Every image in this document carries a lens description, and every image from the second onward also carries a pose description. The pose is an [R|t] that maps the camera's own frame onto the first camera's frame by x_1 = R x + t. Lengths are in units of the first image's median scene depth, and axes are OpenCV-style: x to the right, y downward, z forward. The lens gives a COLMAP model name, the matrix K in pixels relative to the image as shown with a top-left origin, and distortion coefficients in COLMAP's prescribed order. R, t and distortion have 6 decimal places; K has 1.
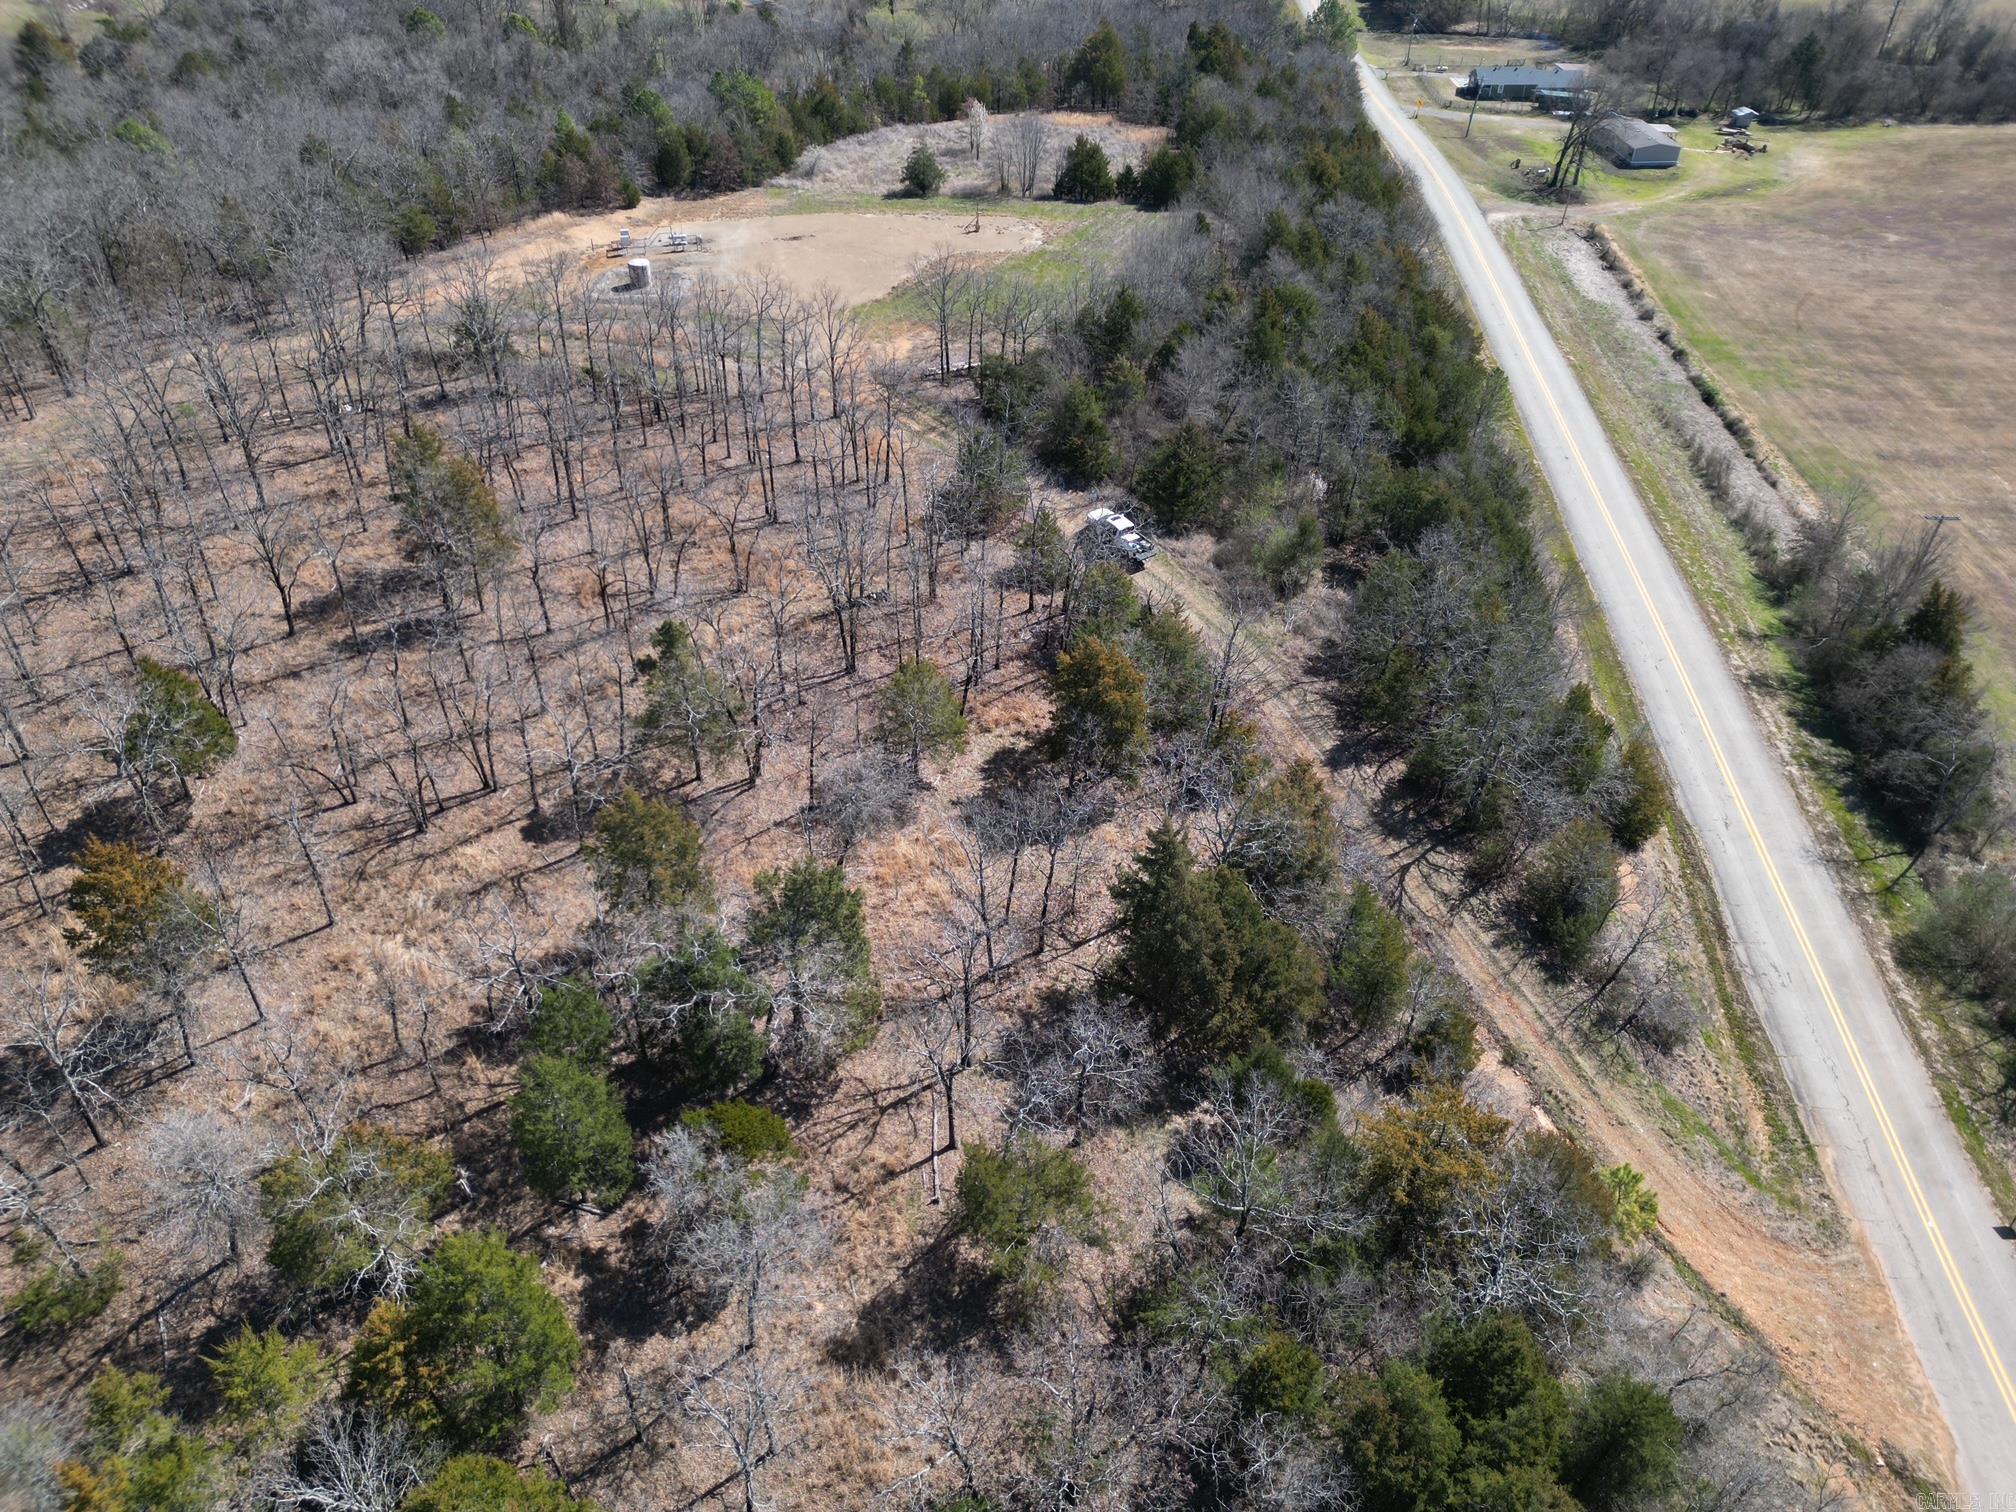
lens RADIAL K [[1411.6, 0, 1001.0], [0, 1411.6, 755.6], [0, 0, 1]] dist [0.074494, -0.068520]
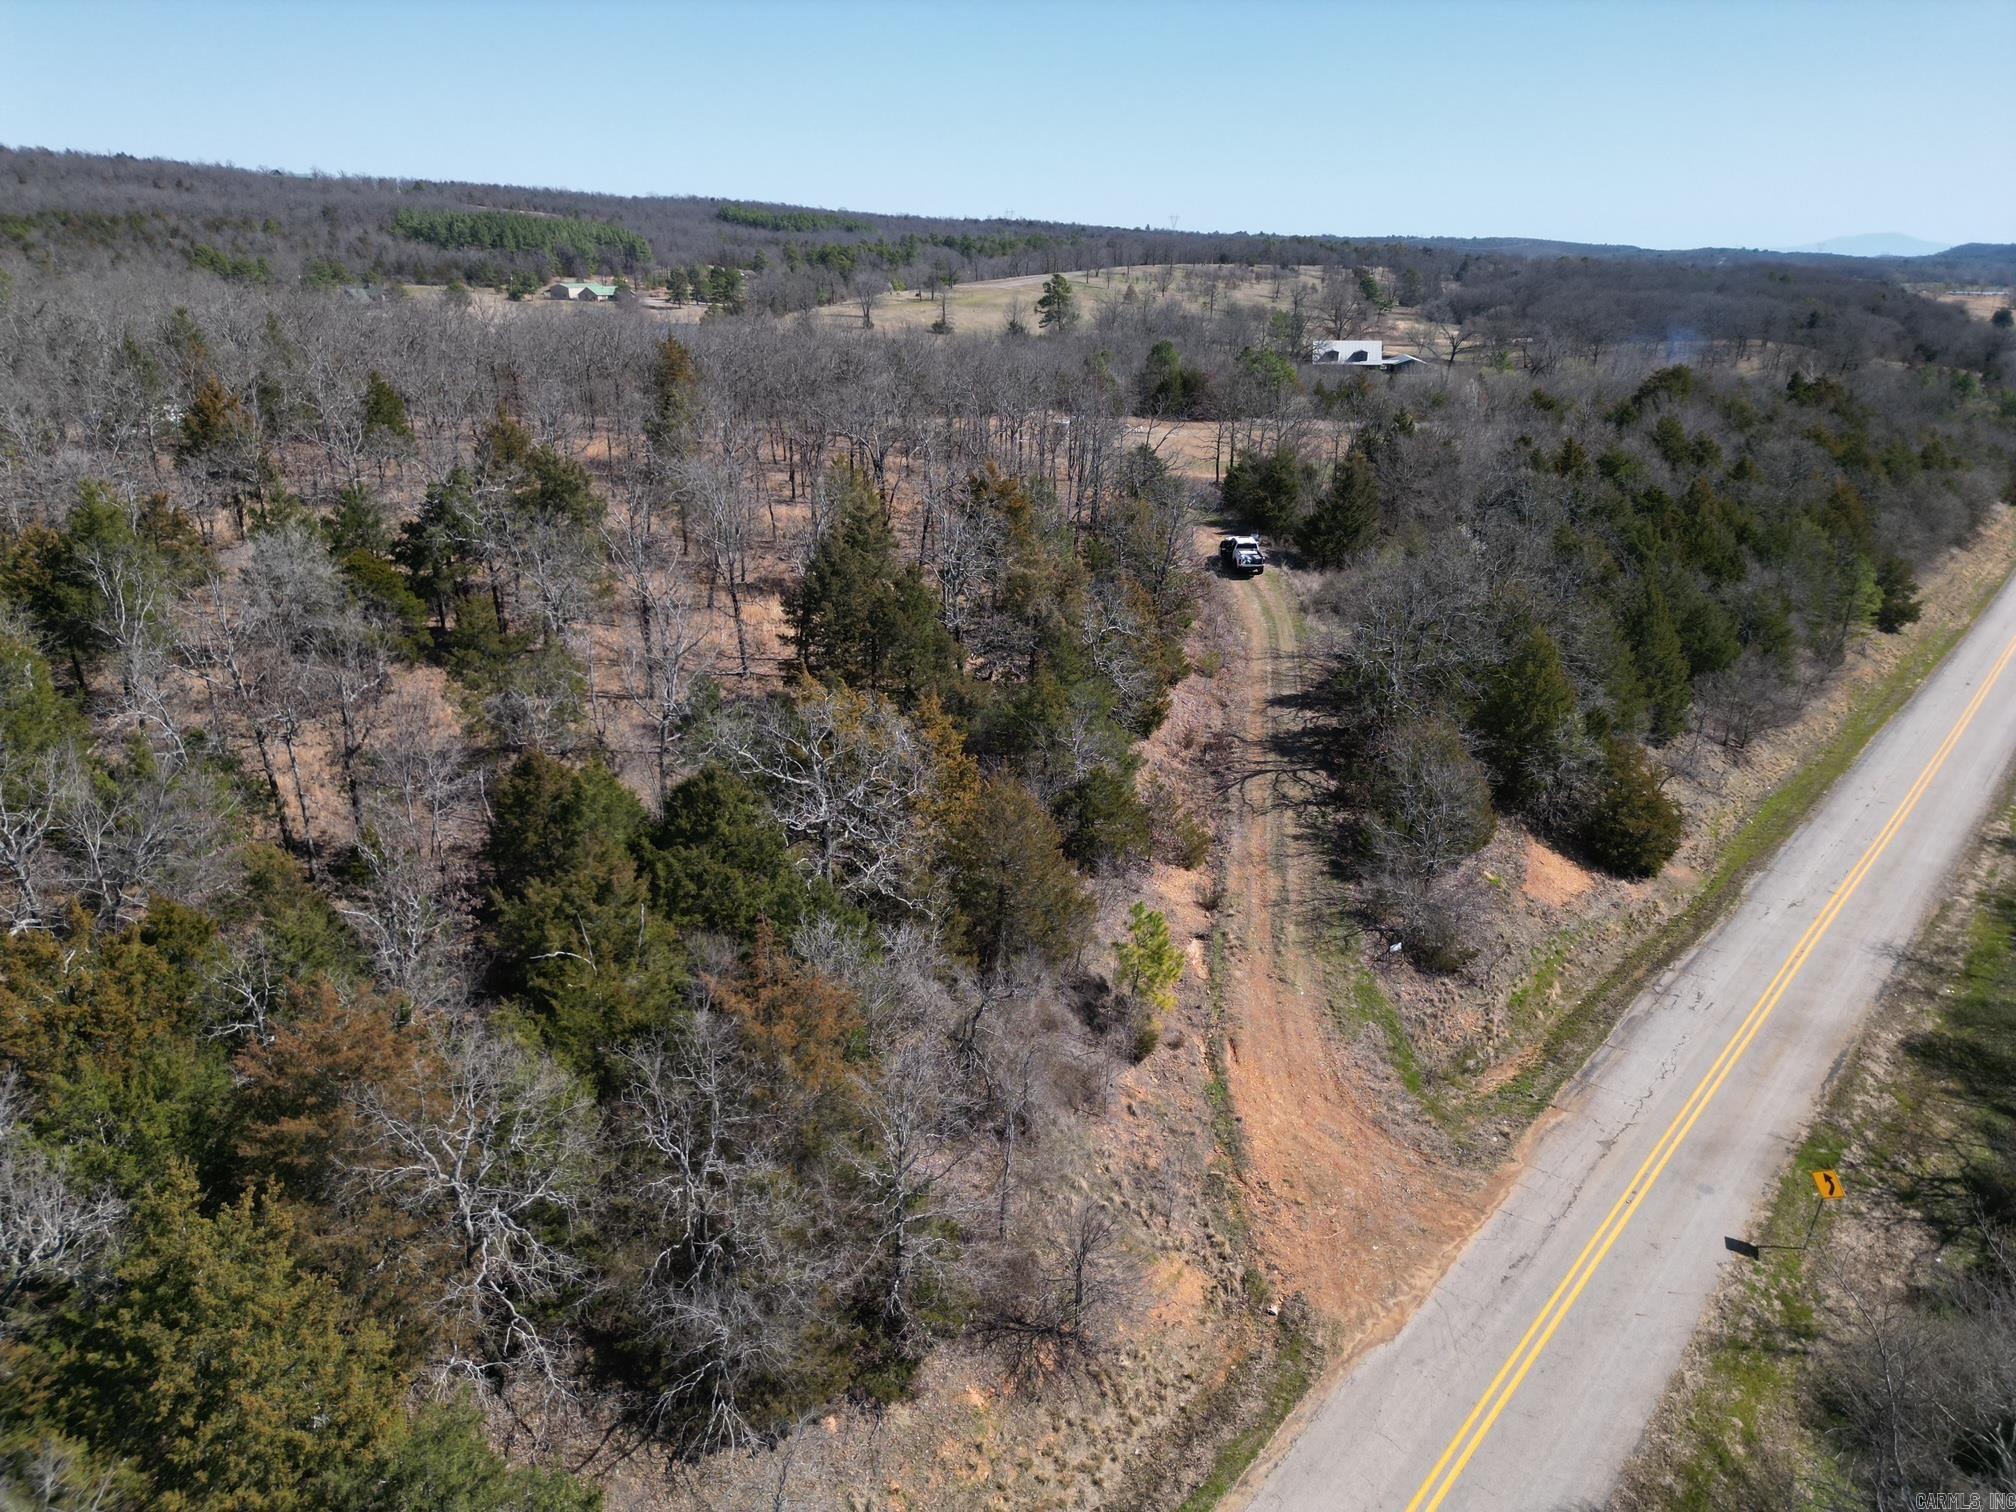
lens RADIAL K [[1411.6, 0, 1001.0], [0, 1411.6, 755.6], [0, 0, 1]] dist [0.074494, -0.068520]
pose [[0.841772, 0.179664, -0.509059, 0.571497], [-0.333937, 0.914221, -0.229534, 0.315402], [0.424154, 0.363209, 0.829562, 0.177587]]
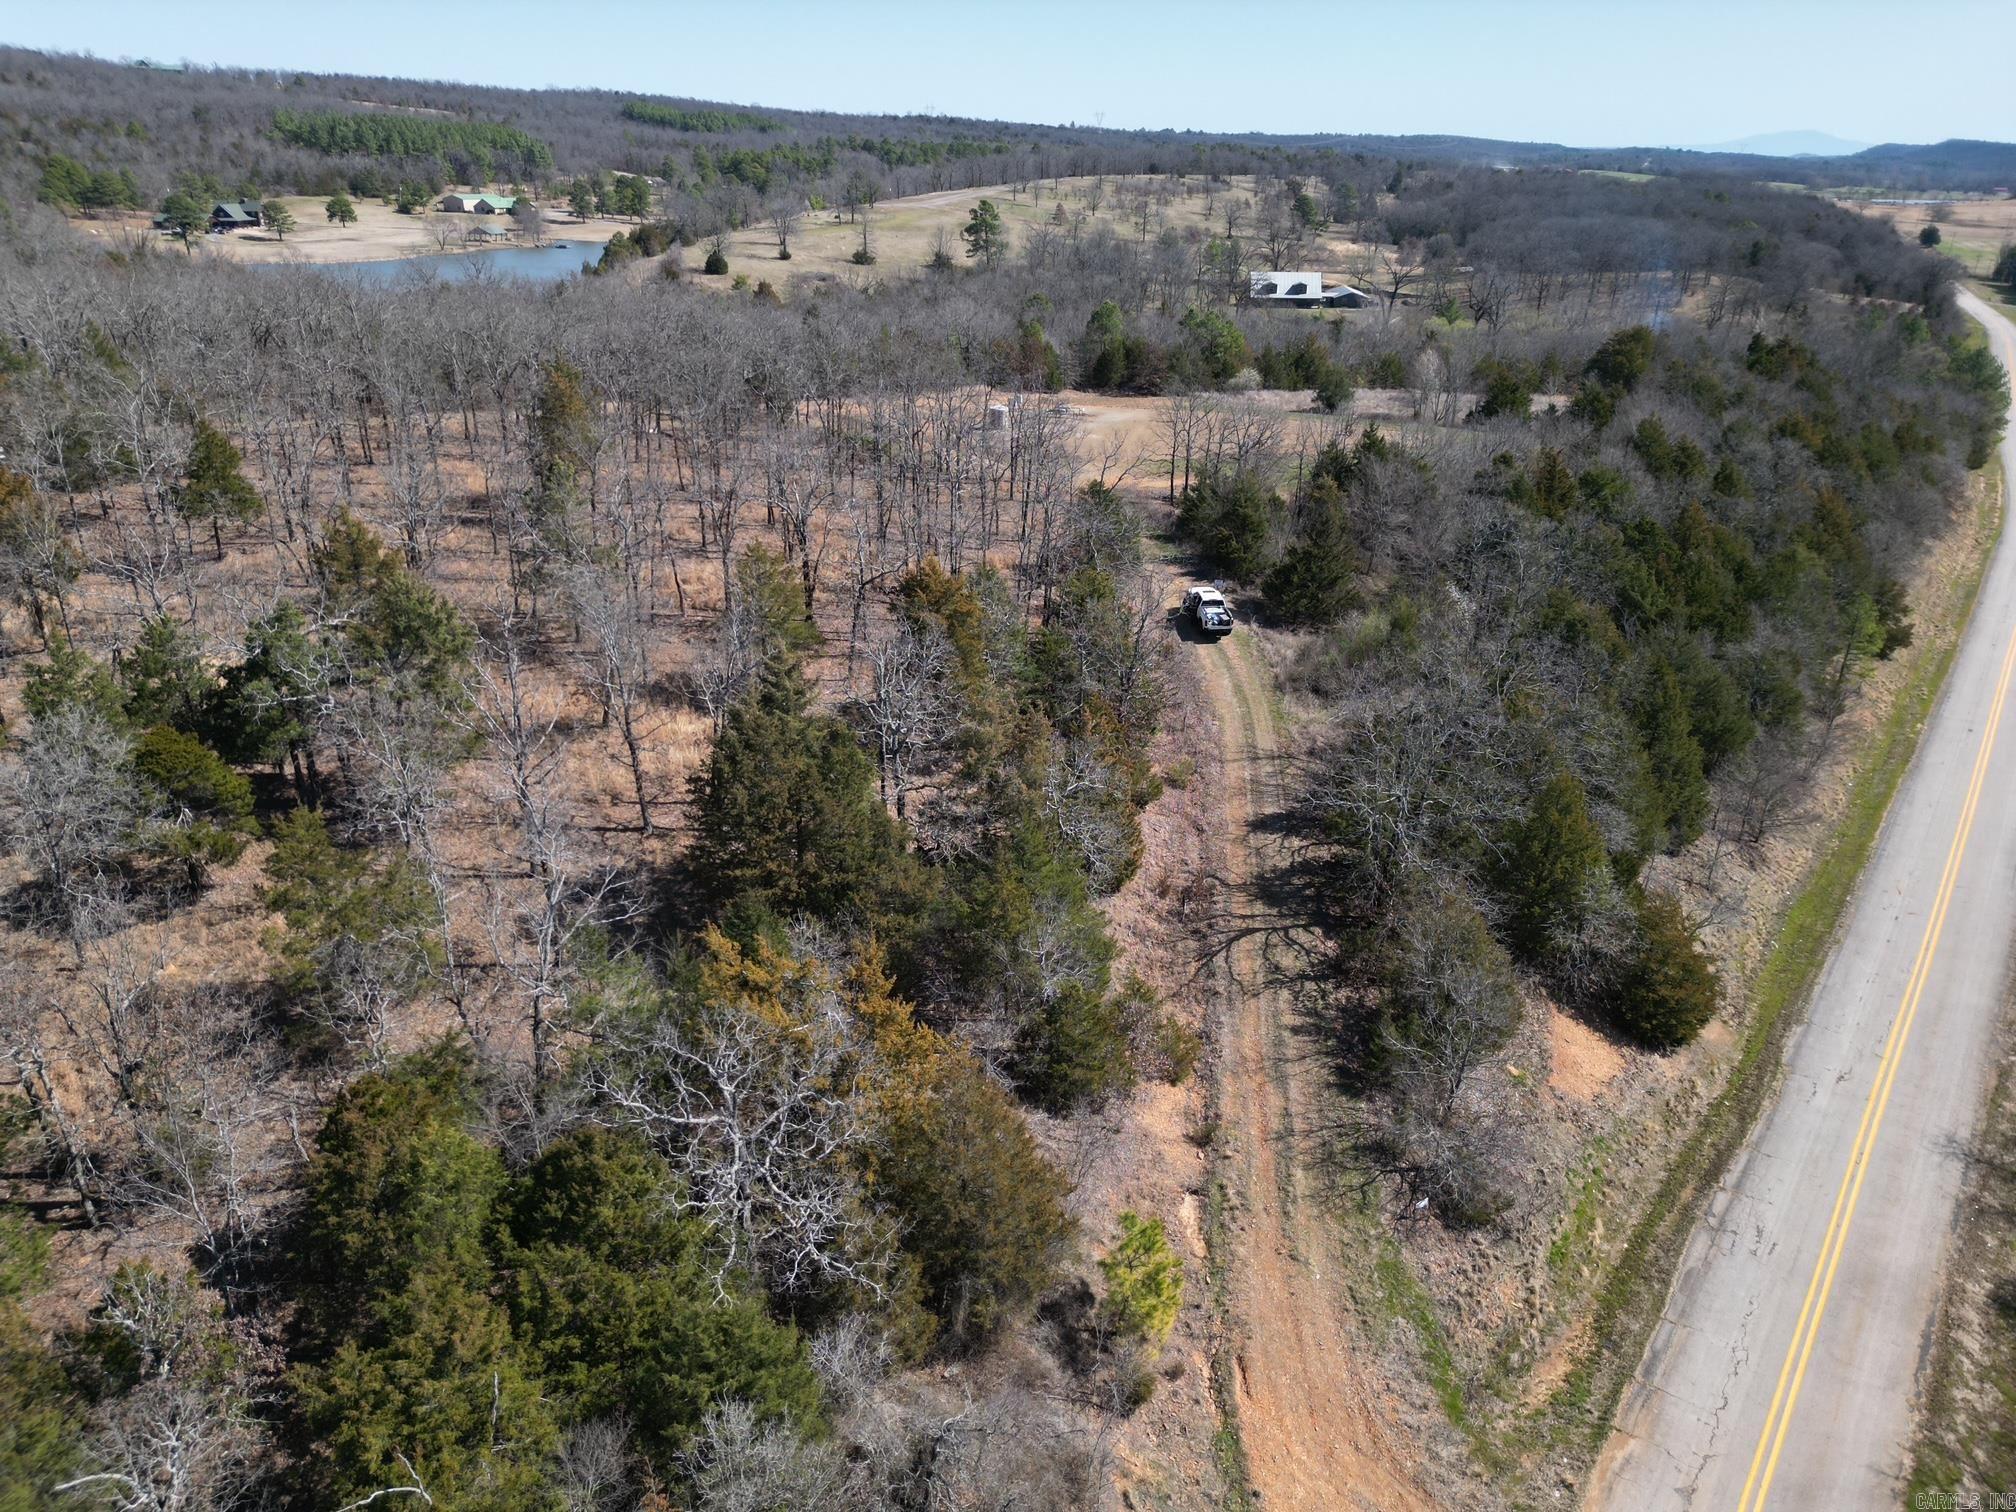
lens RADIAL K [[1411.6, 0, 1001.0], [0, 1411.6, 755.6], [0, 0, 1]] dist [0.074494, -0.068520]
pose [[0.868370, 0.199236, -0.454136, 0.477952], [-0.310982, 0.932094, -0.185716, 0.168875], [0.386296, 0.302498, 0.871361, 0.227956]]
